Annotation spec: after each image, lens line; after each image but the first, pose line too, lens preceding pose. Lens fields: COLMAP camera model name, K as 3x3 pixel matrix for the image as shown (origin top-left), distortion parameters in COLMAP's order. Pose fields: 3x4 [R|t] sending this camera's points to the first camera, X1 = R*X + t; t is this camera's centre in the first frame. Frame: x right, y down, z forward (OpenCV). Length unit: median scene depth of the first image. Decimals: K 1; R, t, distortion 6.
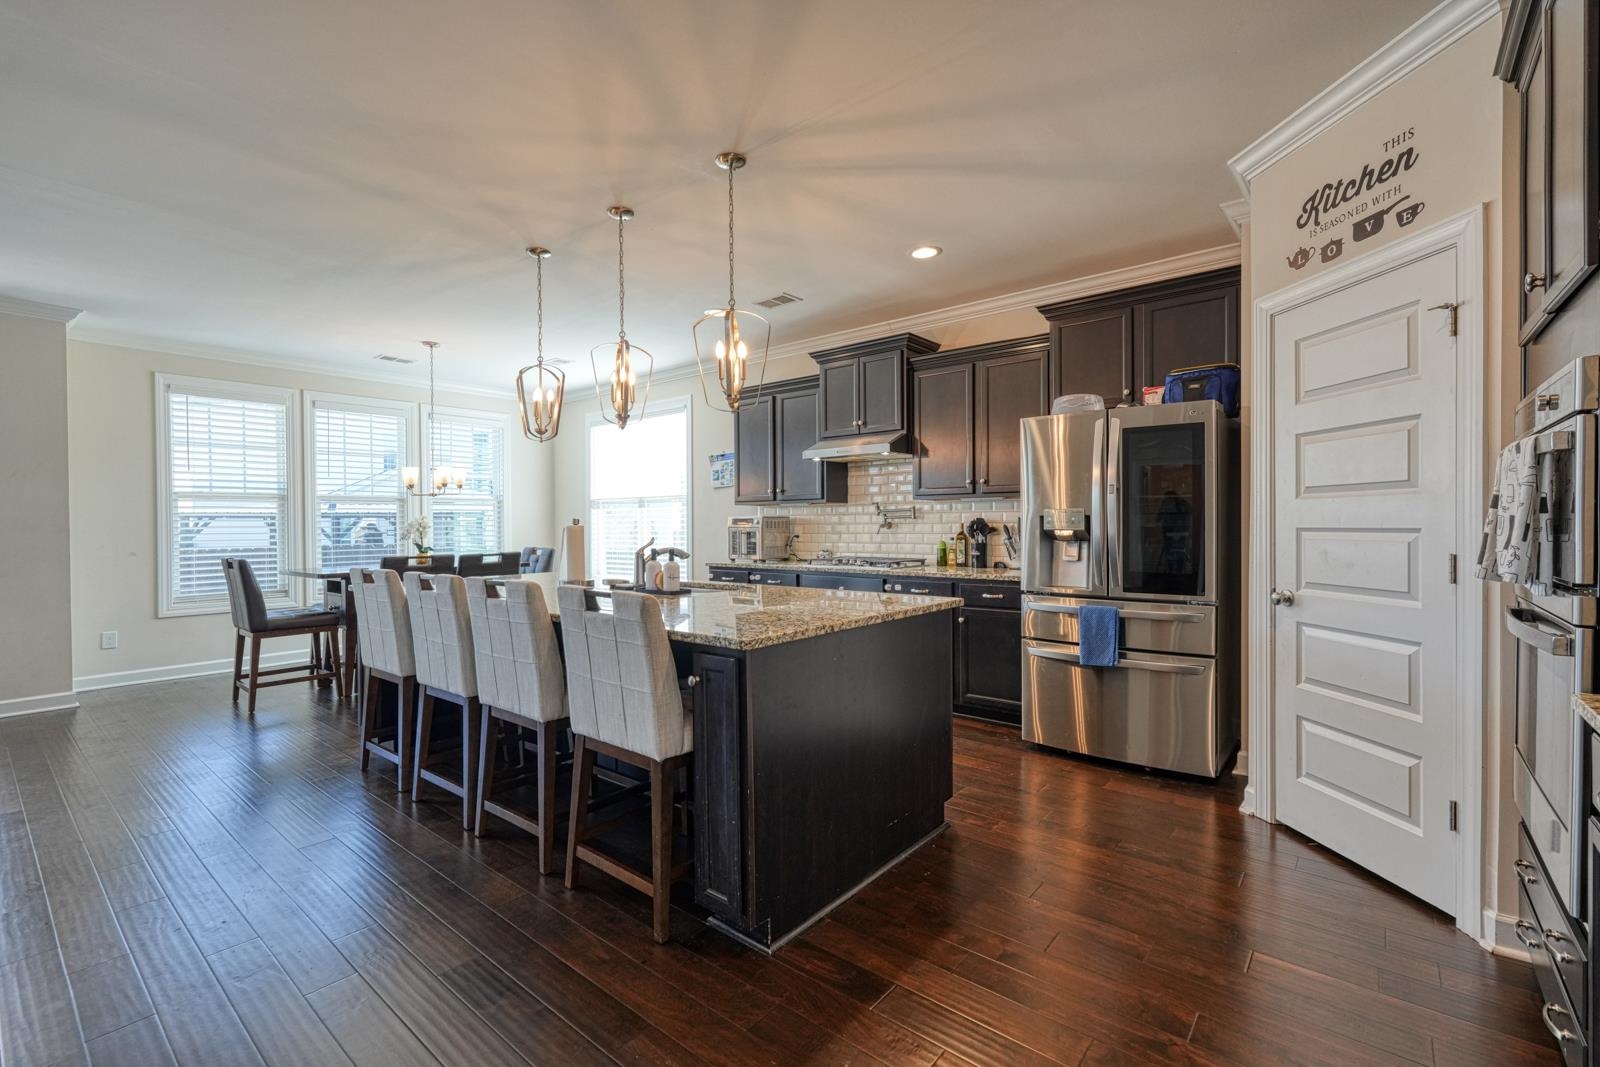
lens RADIAL K [[705.7, 0, 800.0], [0, 705.7, 533.5], [0, 0, 1]] dist [-0.001983, -0.000173]
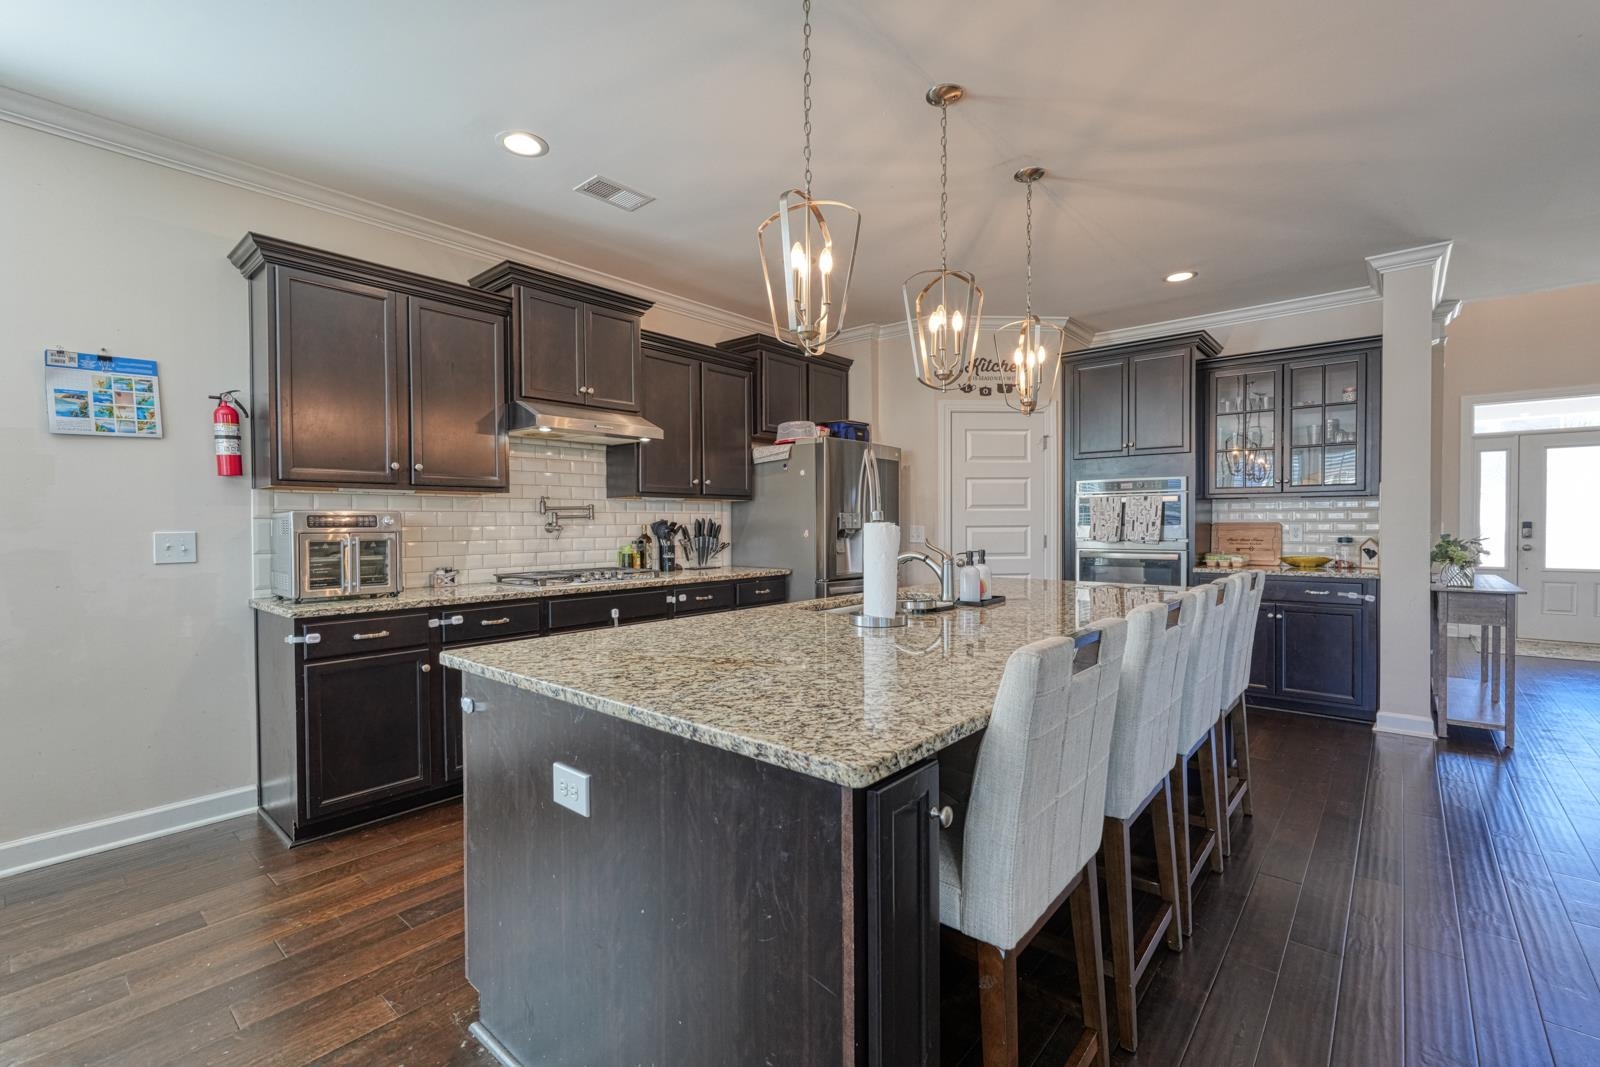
lens RADIAL K [[695.7, 0, 800.0], [0, 695.7, 533.5], [0, 0, 1]] dist [0.000776, 0.000070]
pose [[0.018996, -0.008846, 0.999780, -0.690780], [0.019699, 0.999770, 0.008471, -0.007016], [-0.999625, 0.019534, 0.019166, 0.804528]]
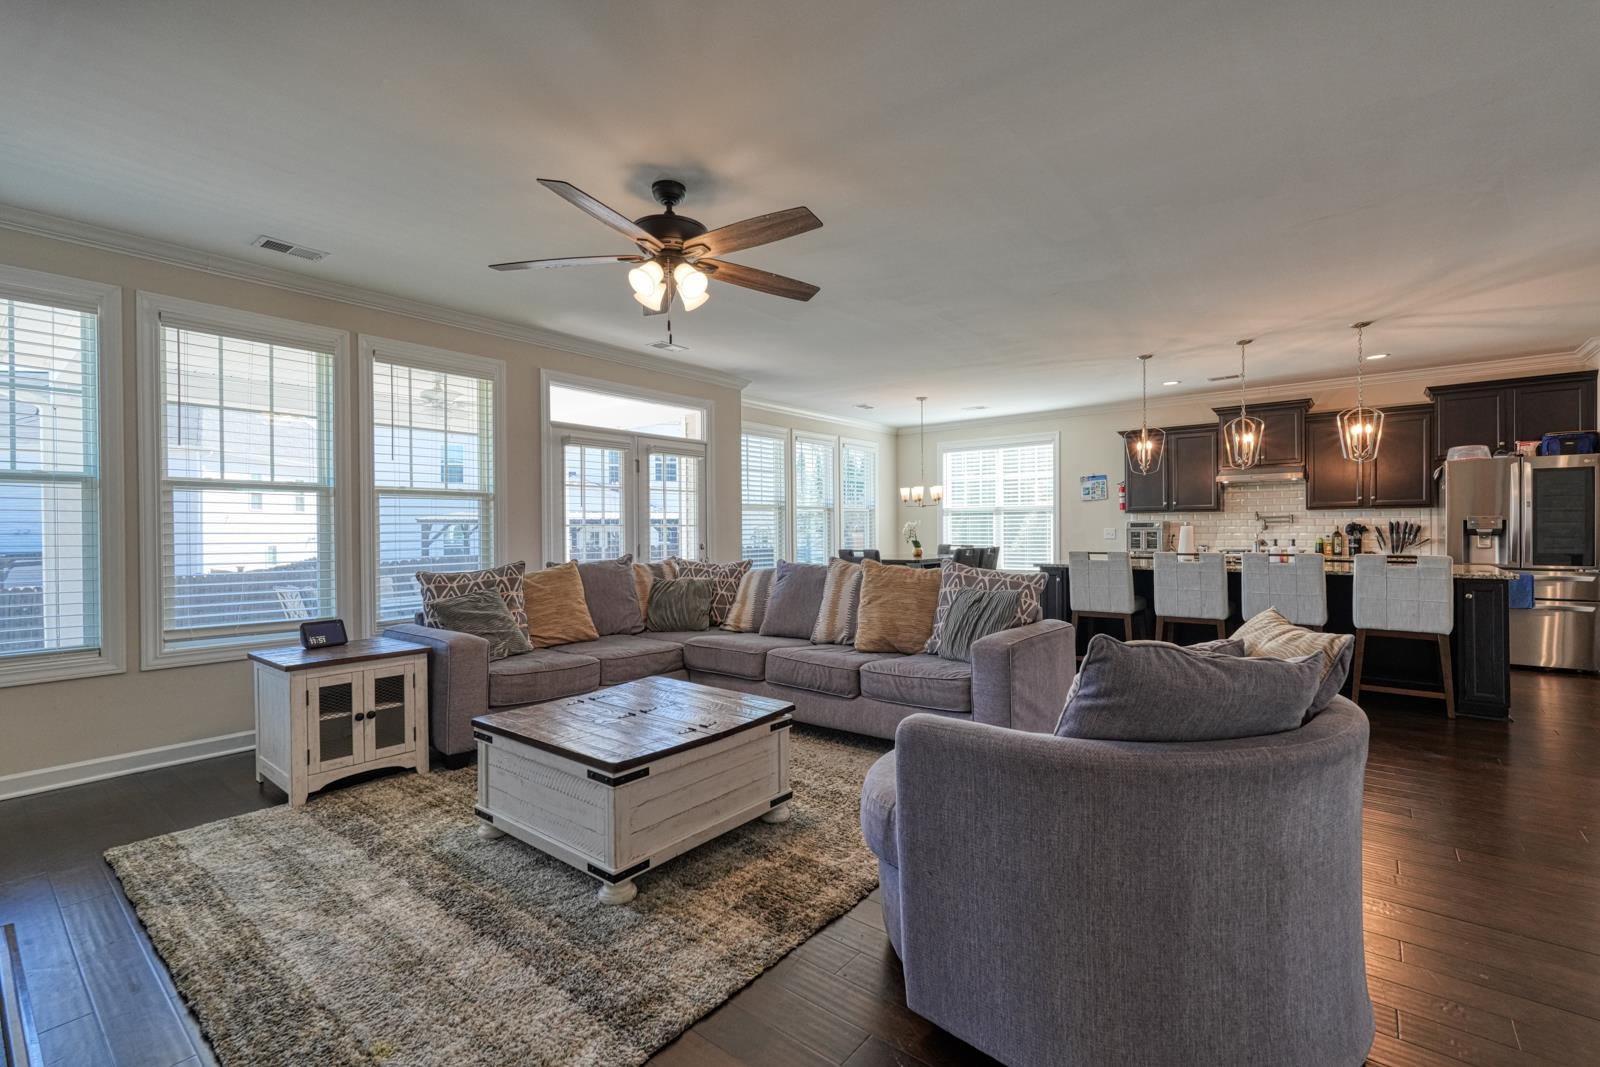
lens RADIAL K [[705.7, 0, 800.0], [0, 705.7, 533.5], [0, 0, 1]] dist [-0.001983, -0.000173]
pose [[0.999949, -0.000040, 0.010130, -0.937845], [0.000148, 0.999944, -0.010622, 0.017697], [-0.010129, 0.010623, 0.999892, -0.478488]]
